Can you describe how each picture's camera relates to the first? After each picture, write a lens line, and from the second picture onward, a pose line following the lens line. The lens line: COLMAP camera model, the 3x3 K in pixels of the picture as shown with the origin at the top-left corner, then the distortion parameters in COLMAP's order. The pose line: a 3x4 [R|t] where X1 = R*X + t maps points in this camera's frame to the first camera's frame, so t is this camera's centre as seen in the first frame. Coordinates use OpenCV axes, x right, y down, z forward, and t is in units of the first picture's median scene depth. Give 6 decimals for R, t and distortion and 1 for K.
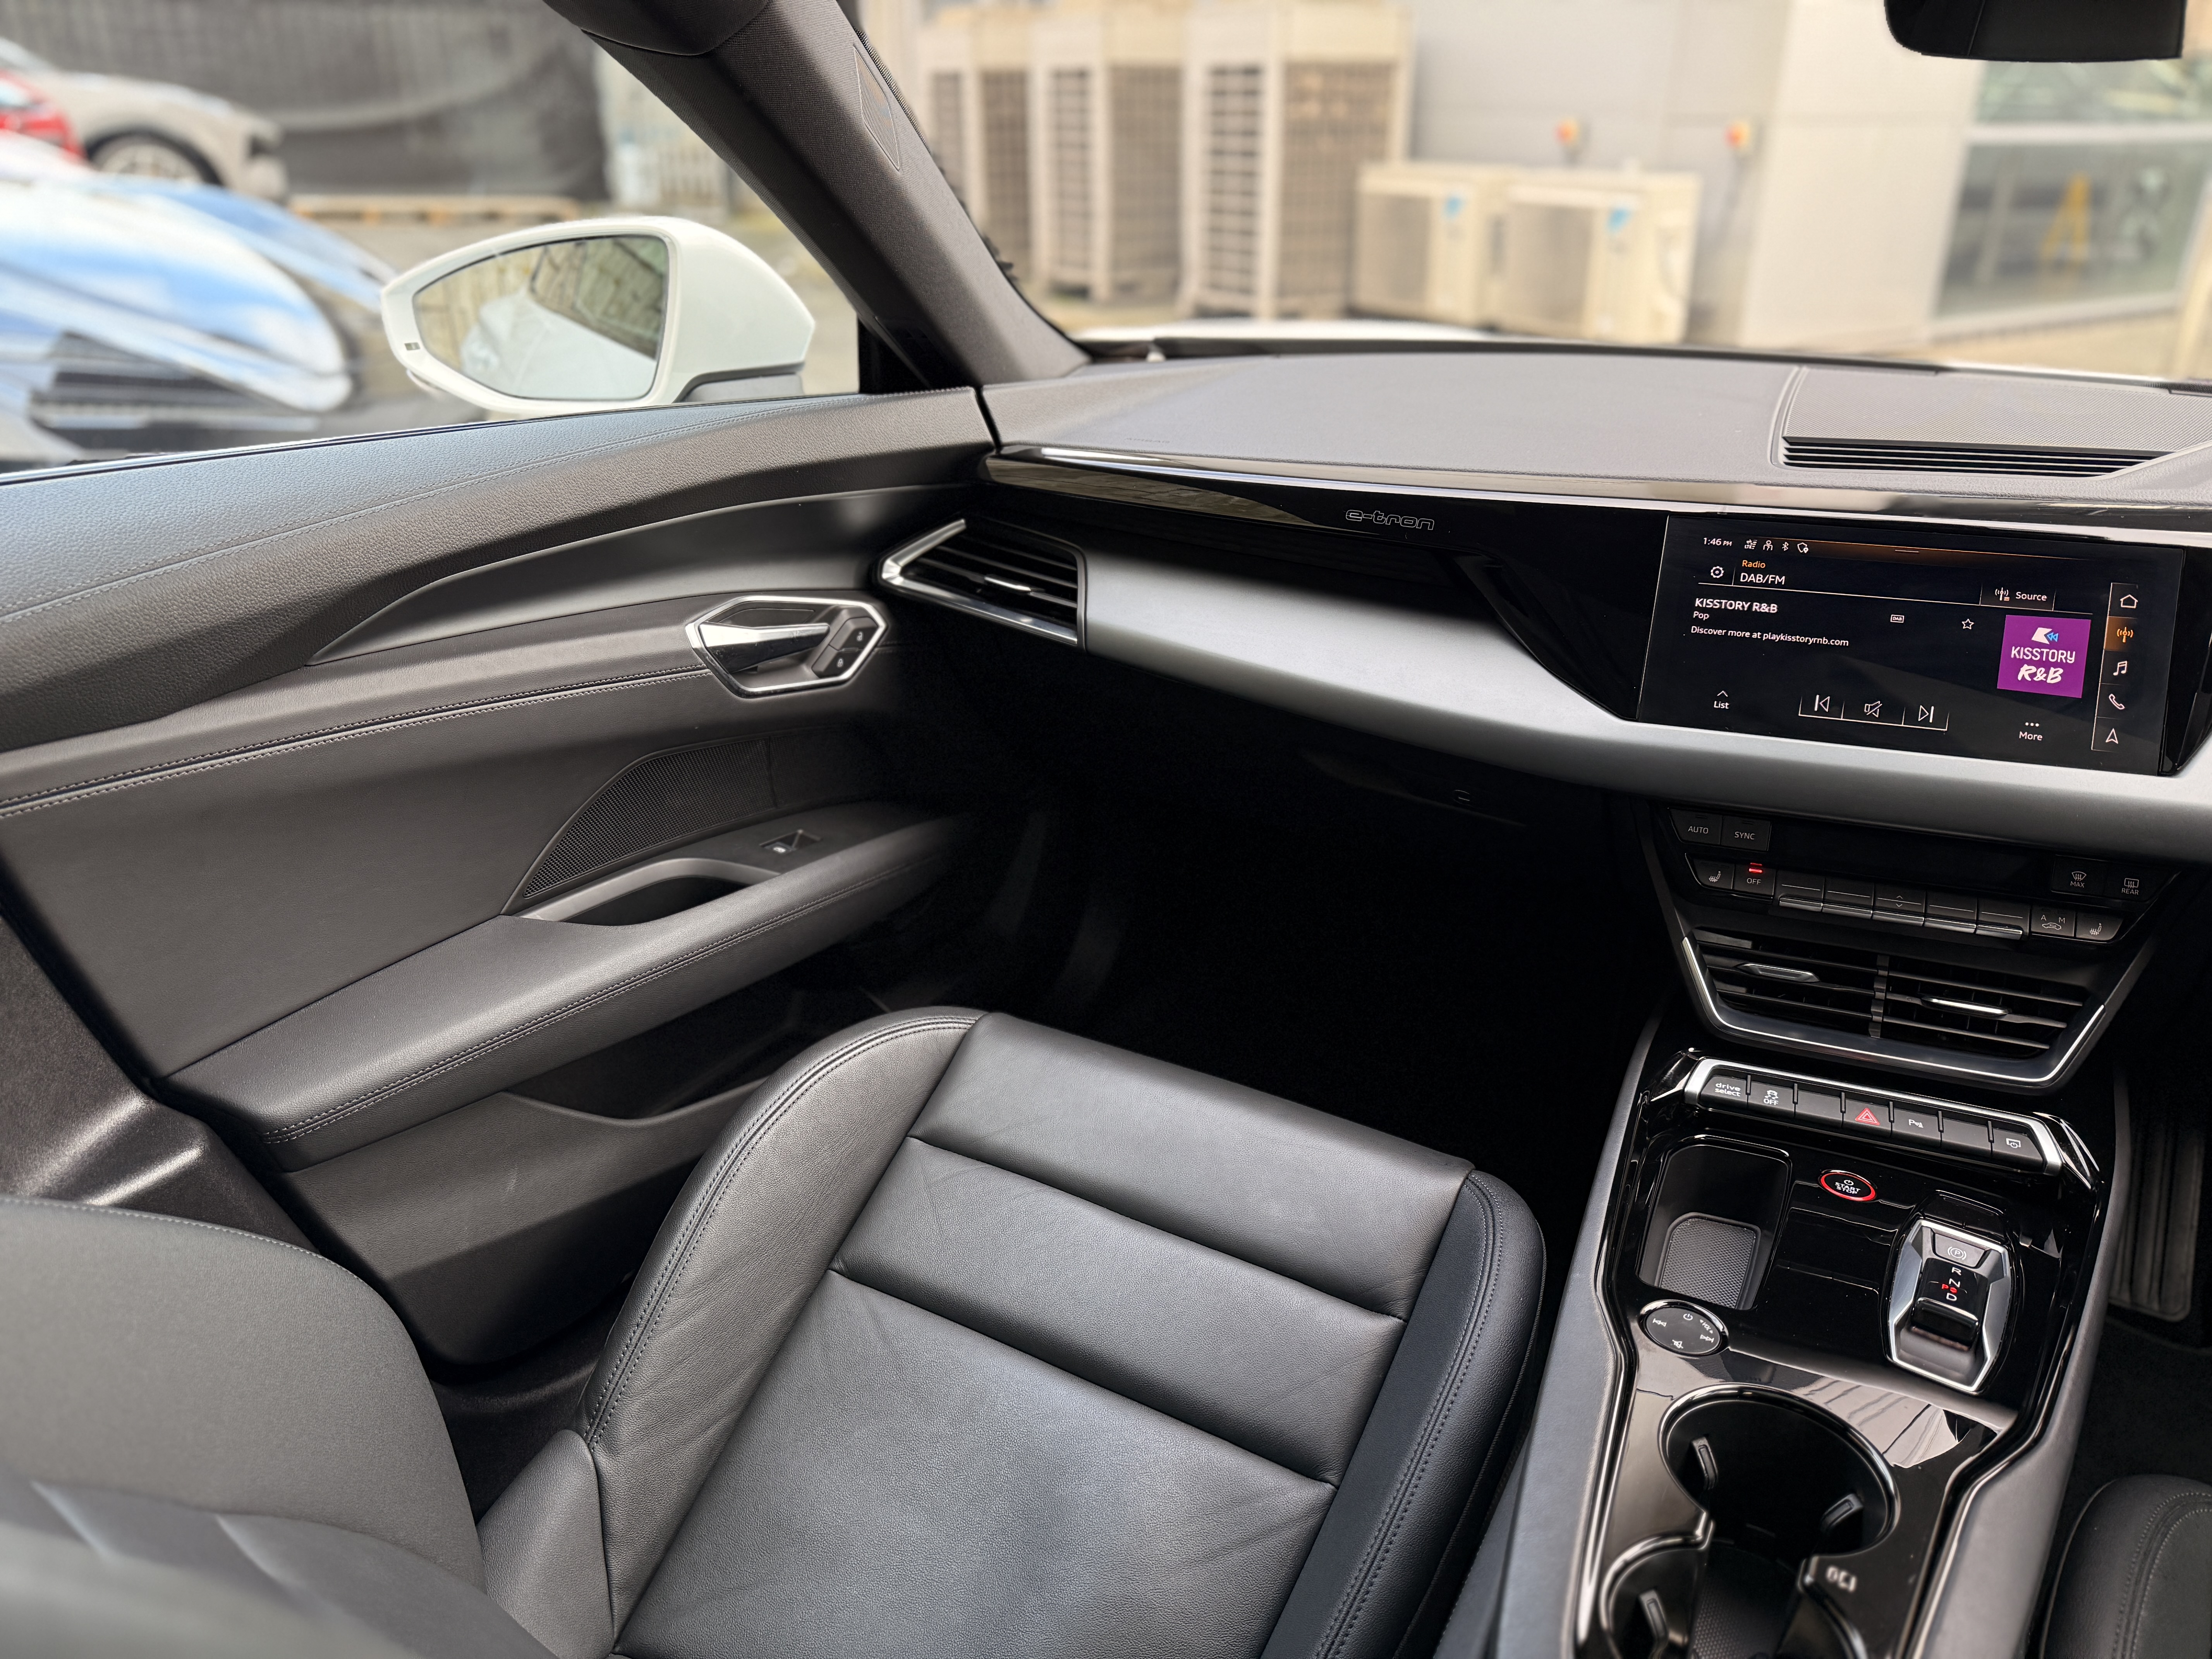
lens RADIAL K [[1557.5, 0, 1113.0], [0, 1557.5, 841.9], [0, 0, 1]] dist [0.045876, -0.064094]
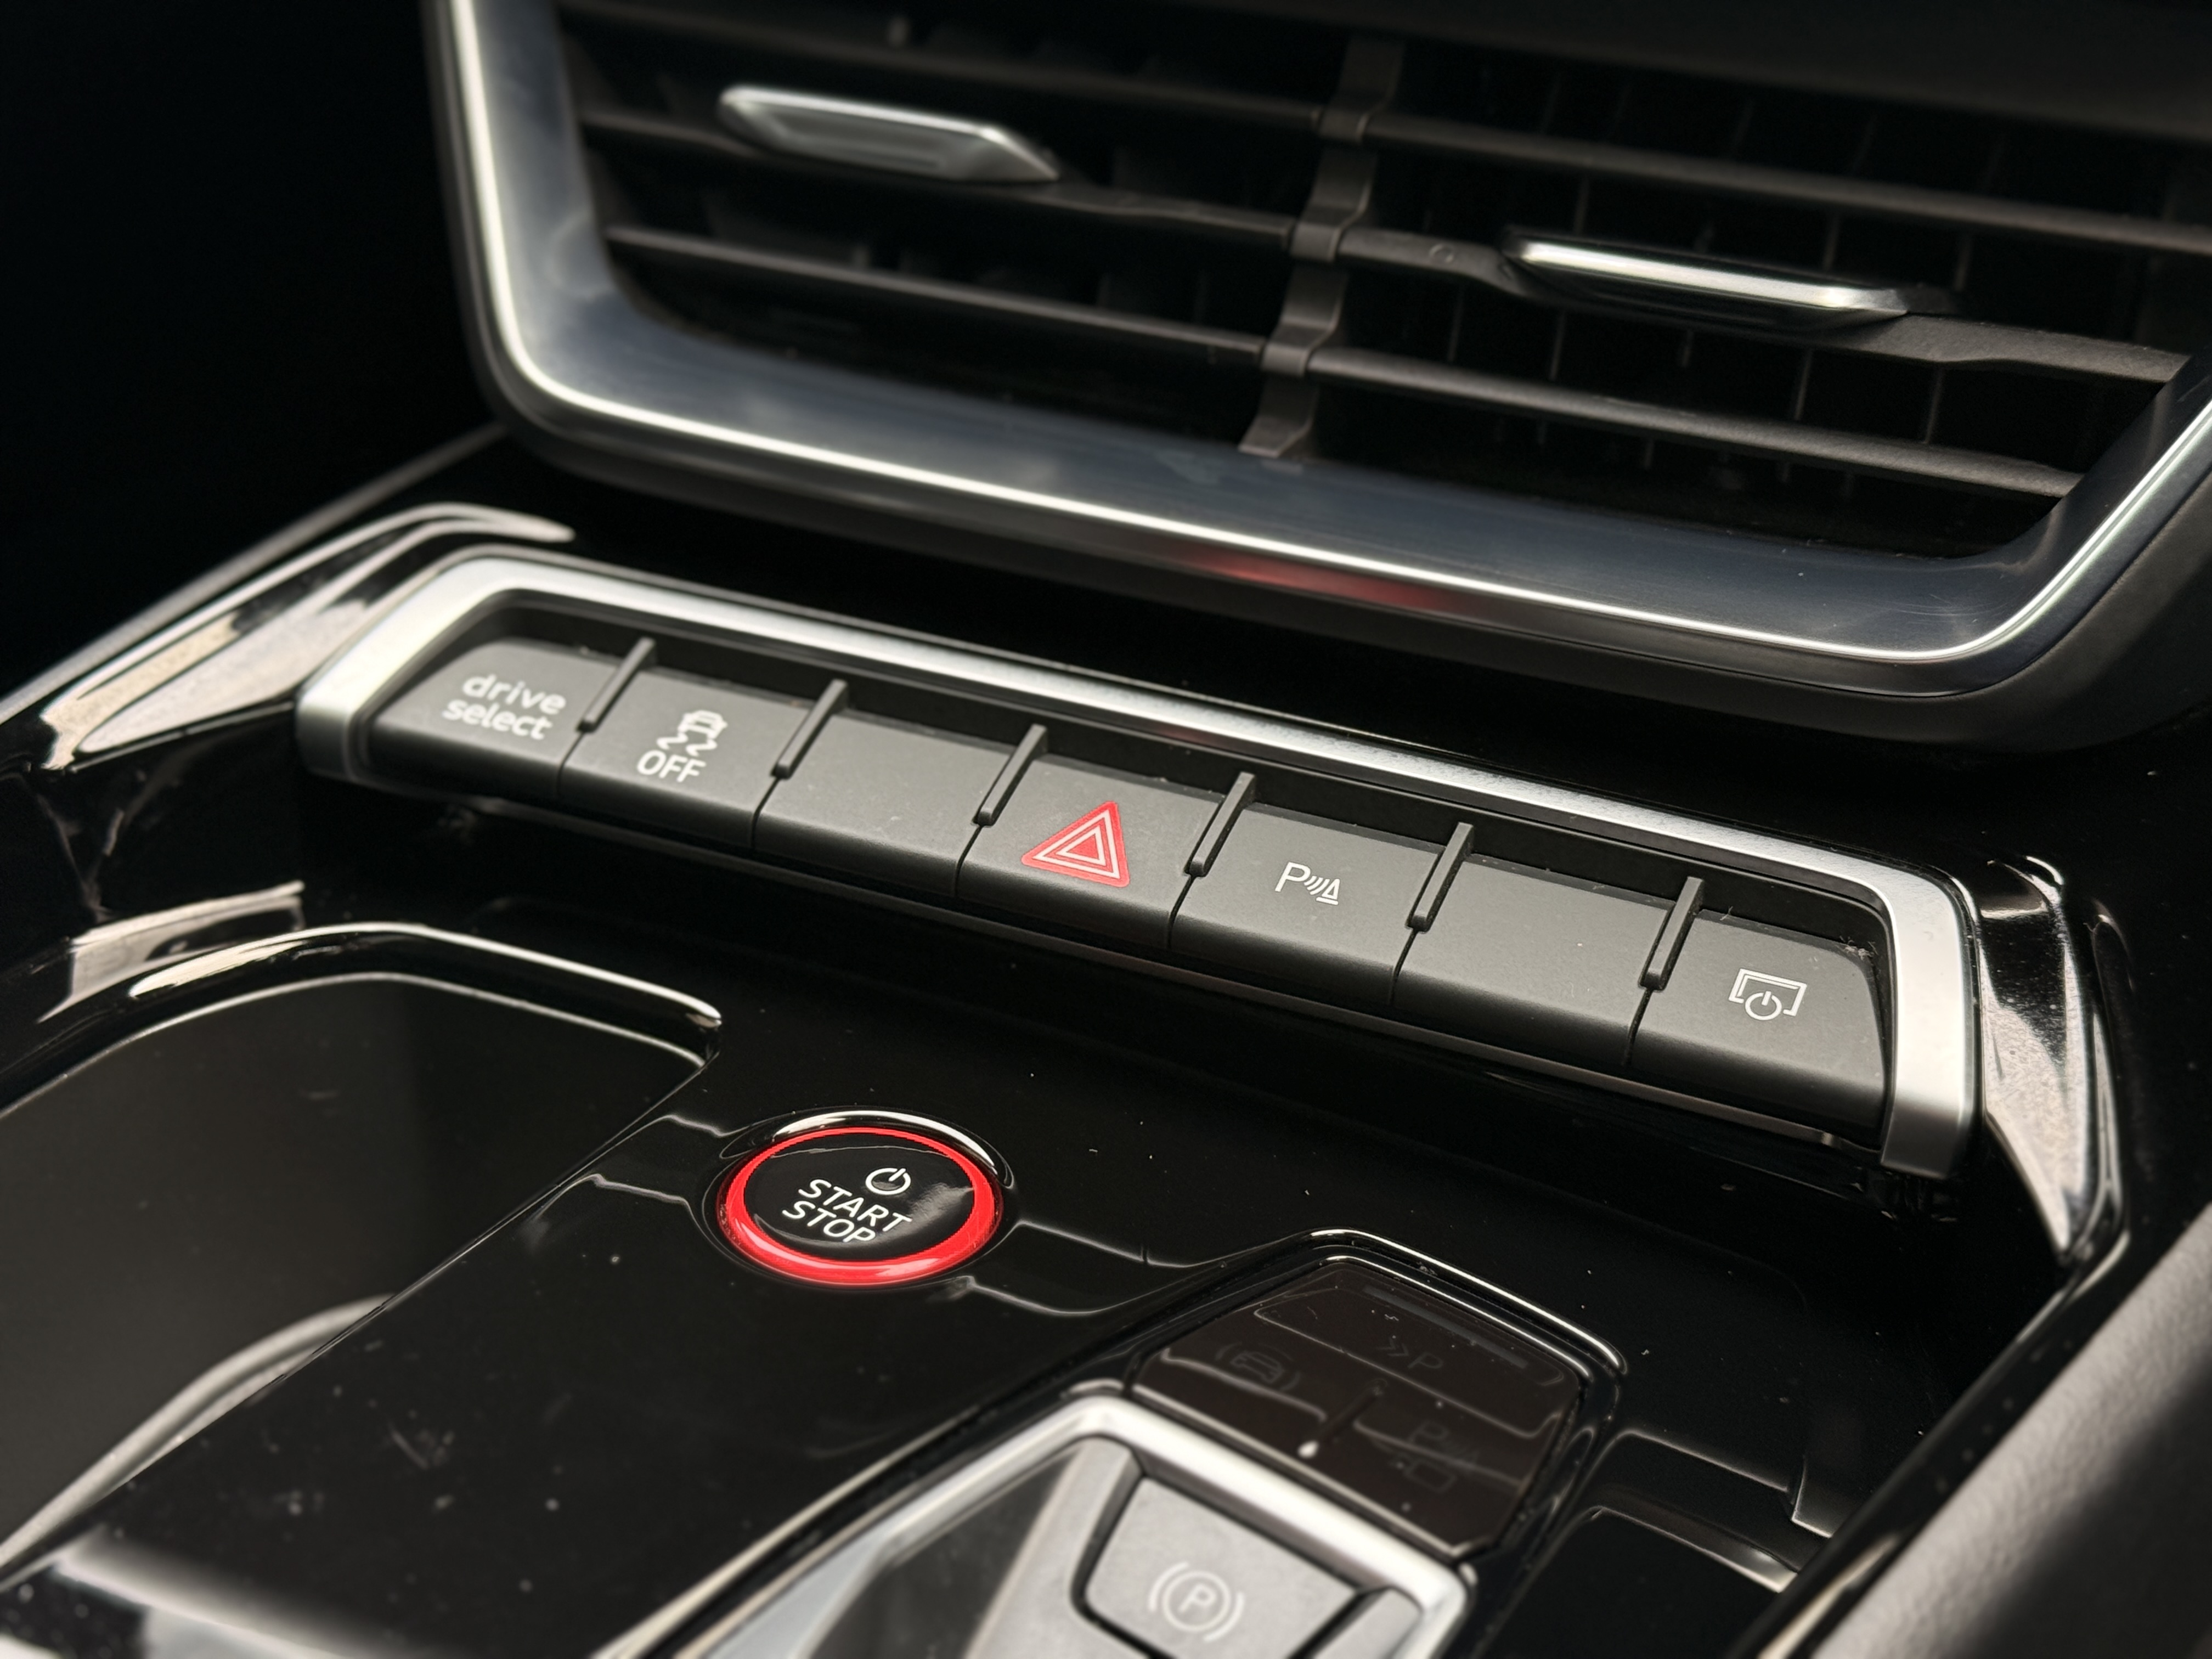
lens RADIAL K [[3463.6, 0, 1122.5], [0, 3463.6, 820.9], [0, 0, 1]] dist [0.130632, 0.000000]
pose [[0.996688, 0.016497, -0.079627, 0.498560], [-0.005183, 0.990101, 0.140262, 0.108539], [0.081153, -0.139384, 0.986907, 0.559845]]
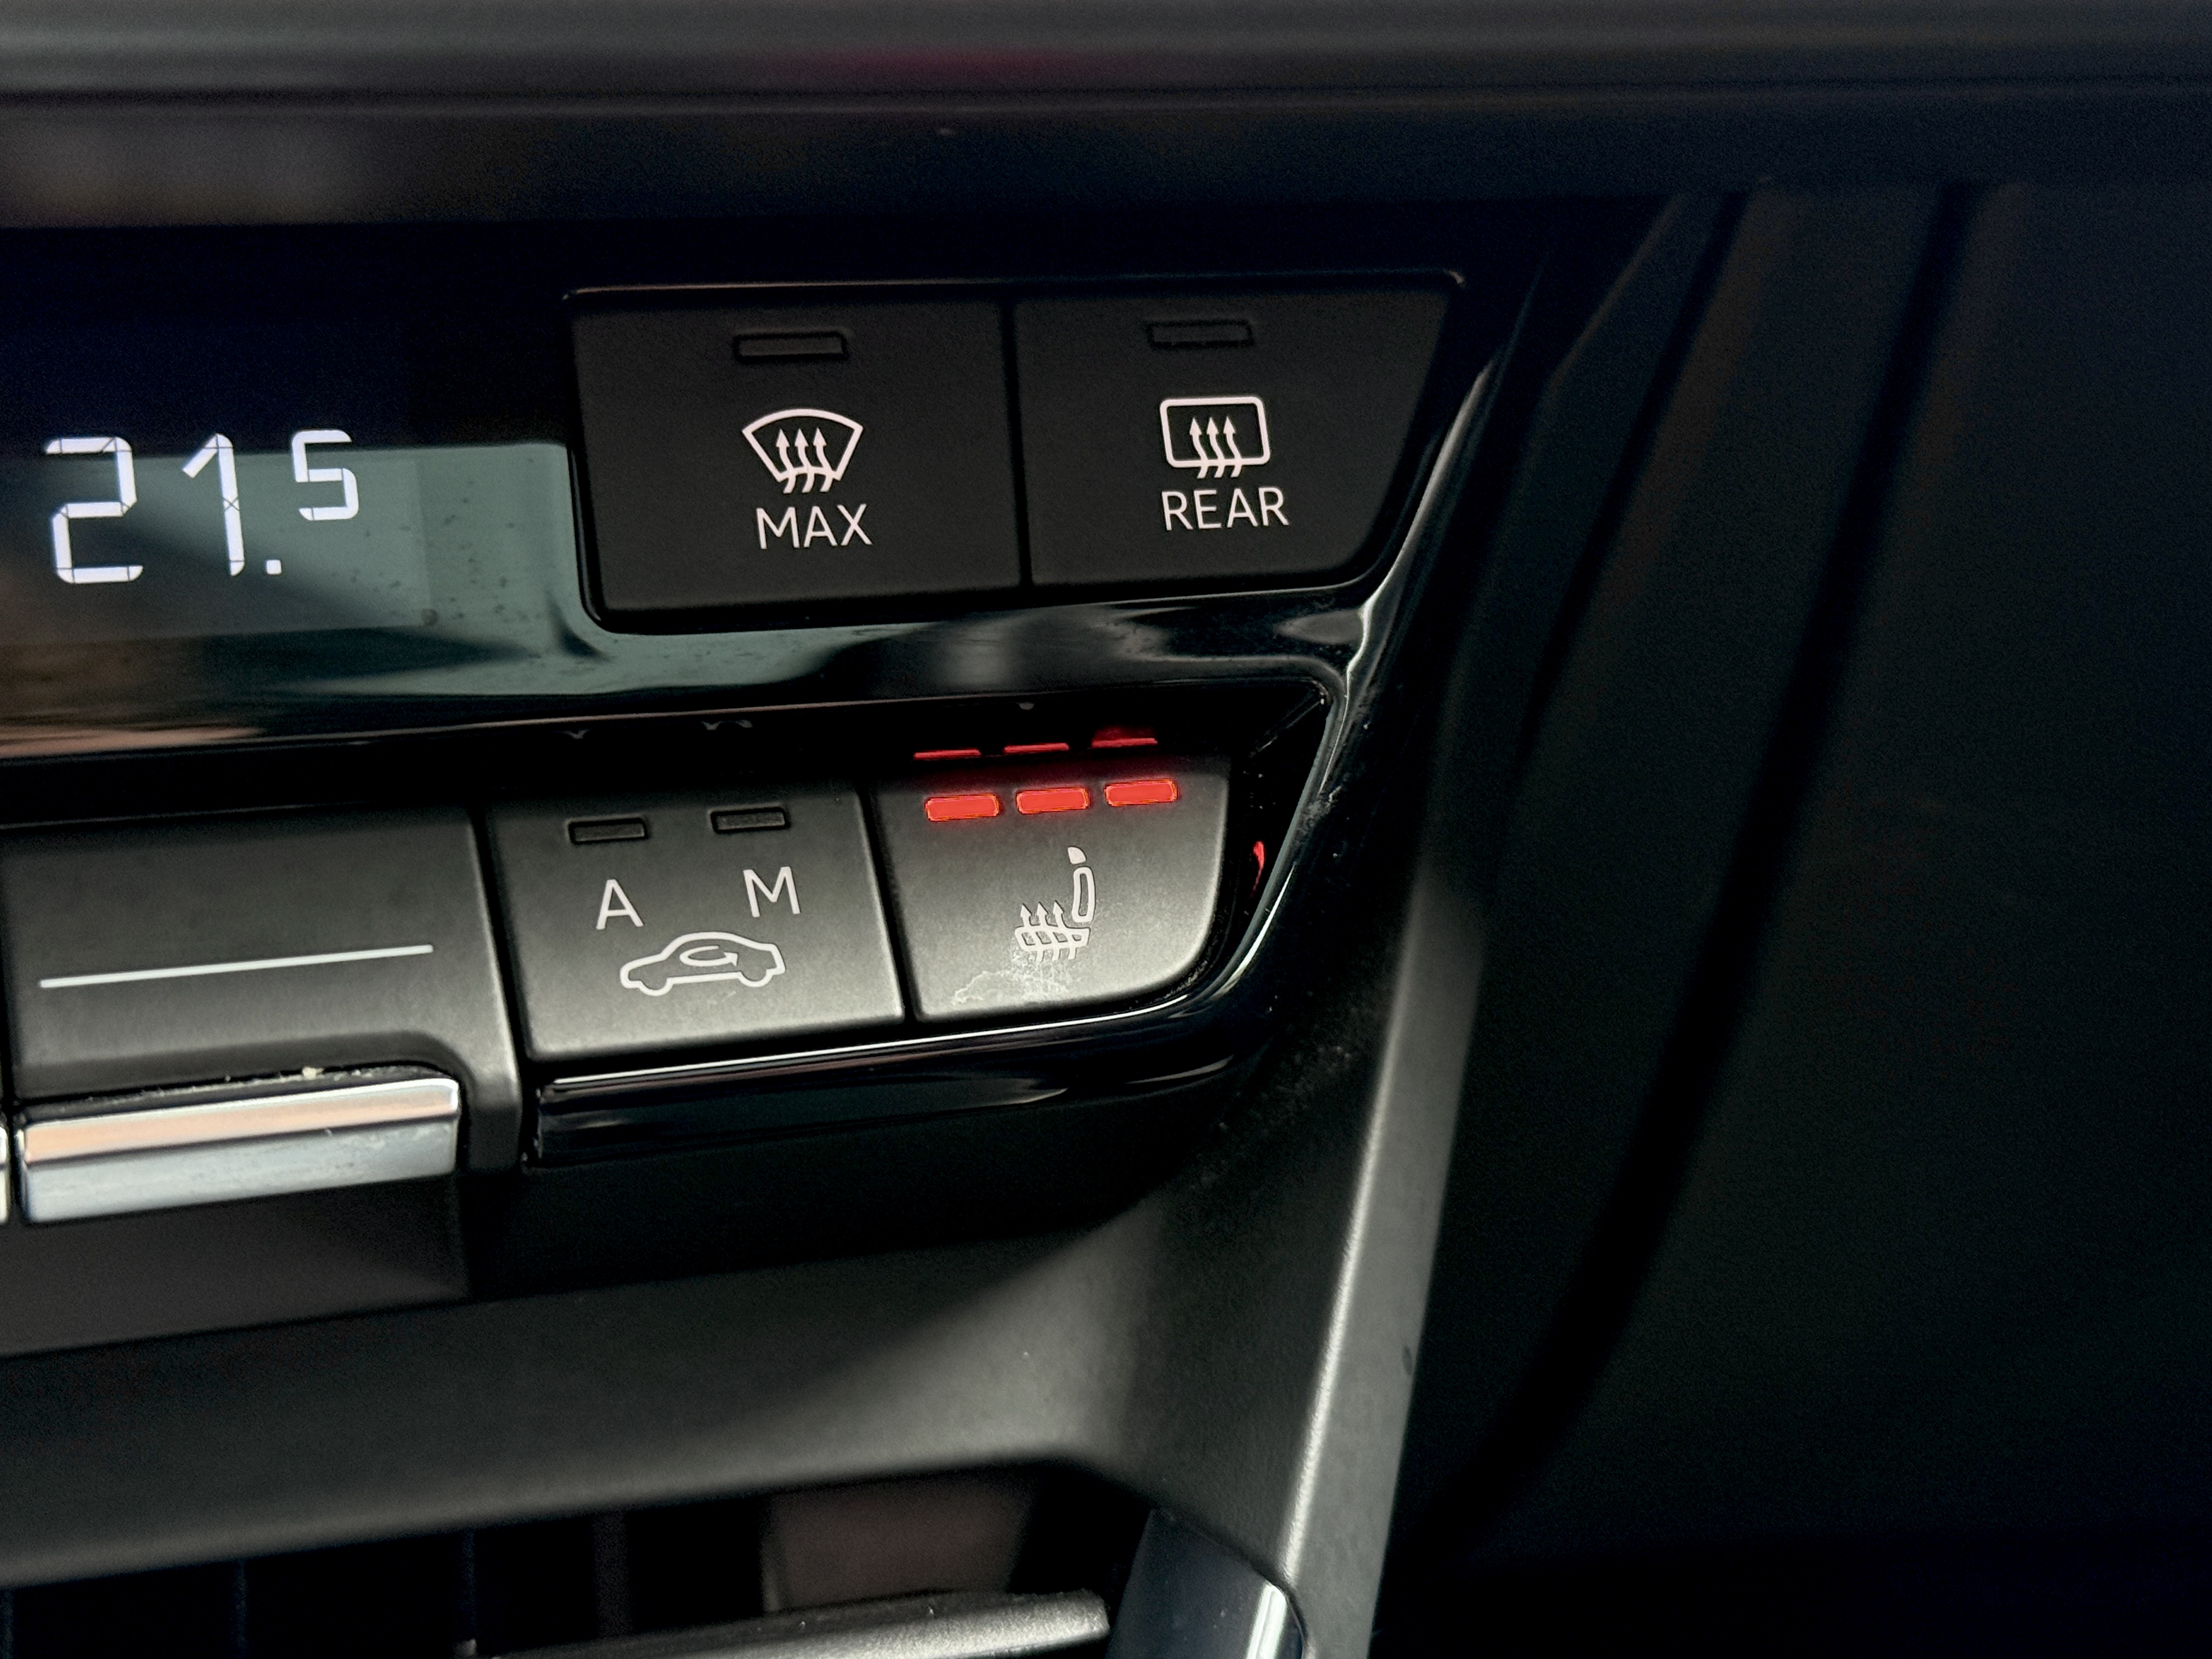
lens RADIAL K [[3463.6, 0, 1108.4], [0, 3463.6, 843.9], [0, 0, 1]] dist [0.130632, 0.000000]
pose [[0.790499, -0.172130, 0.587777, 0.466065], [0.238884, 0.970339, -0.037113, 0.058058], [-0.563955, 0.169748, 0.808171, 0.765674]]
